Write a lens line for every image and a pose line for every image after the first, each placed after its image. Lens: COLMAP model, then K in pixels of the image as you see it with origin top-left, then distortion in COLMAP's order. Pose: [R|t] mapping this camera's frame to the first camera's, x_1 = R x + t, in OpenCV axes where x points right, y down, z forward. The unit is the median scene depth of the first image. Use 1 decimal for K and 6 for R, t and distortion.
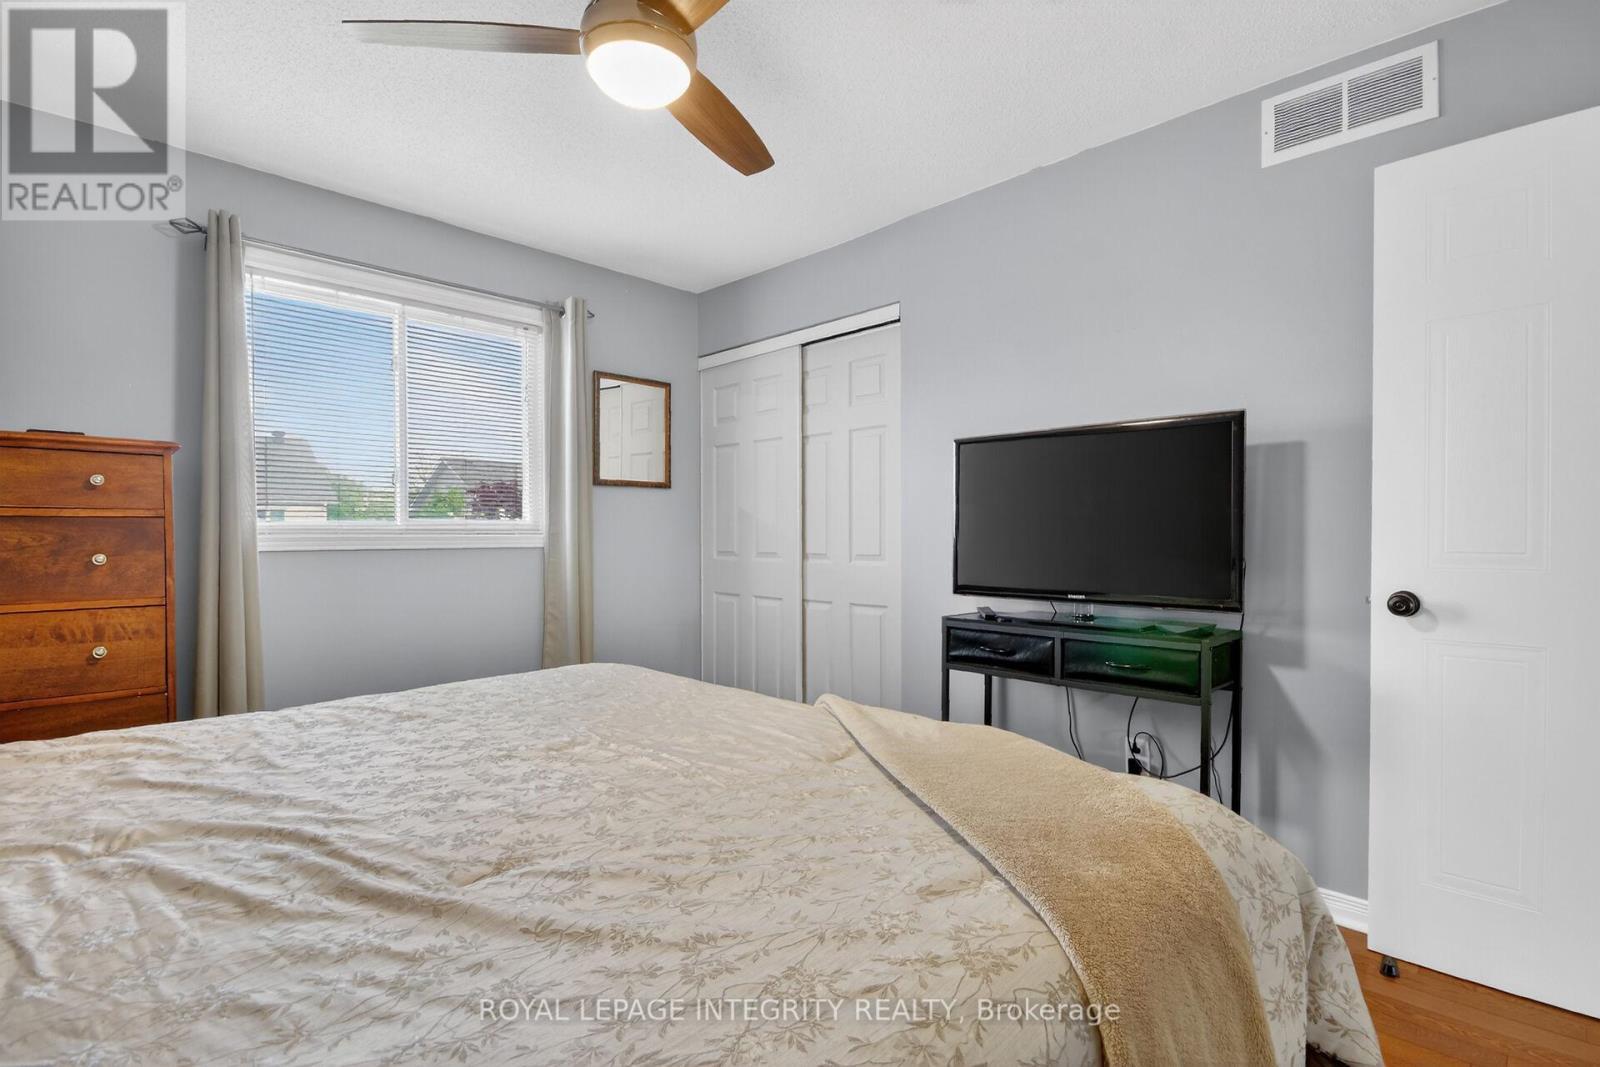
lens RADIAL K [[746.8, 0, 812.5], [0, 746.8, 528.2], [0, 0, 1]] dist [-0.016075, -0.000747]
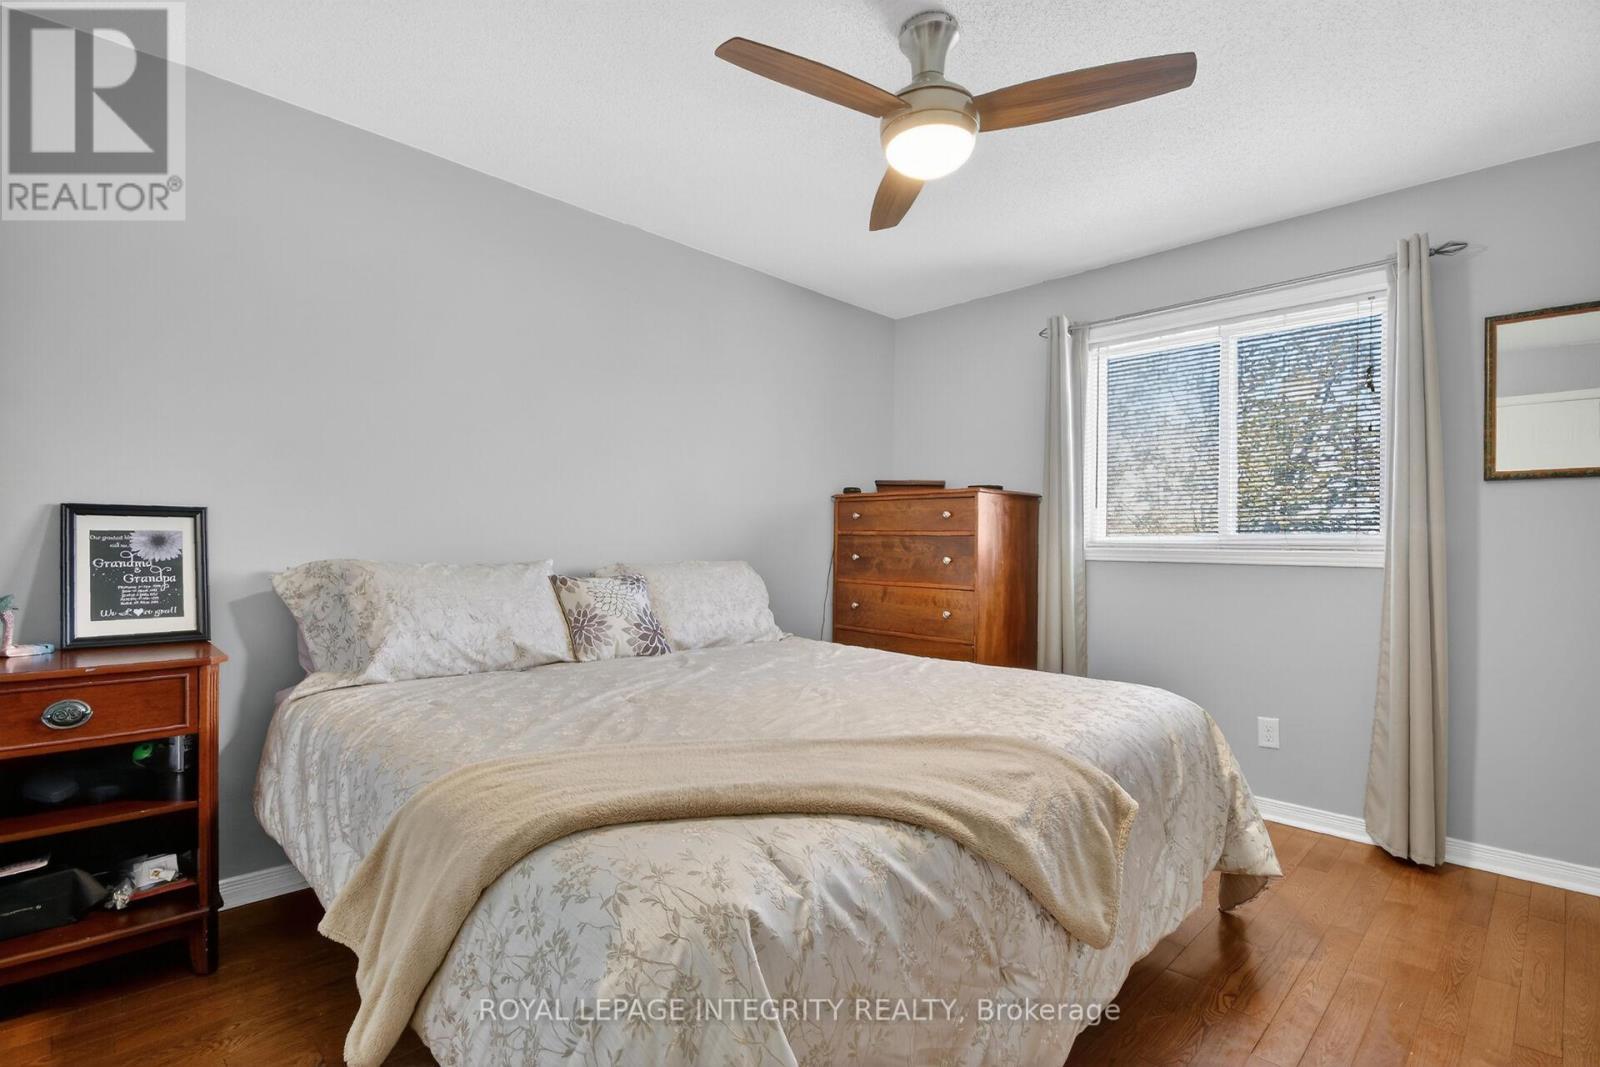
lens RADIAL K [[746.8, 0, 803.4], [0, 746.8, 546.0], [0, 0, 1]] dist [-0.016075, -0.000747]
pose [[-0.021528, 0.004123, -0.999760, 0.763086], [0.001047, 0.999991, 0.004101, 0.000701], [0.999768, -0.000958, -0.021532, 0.677455]]
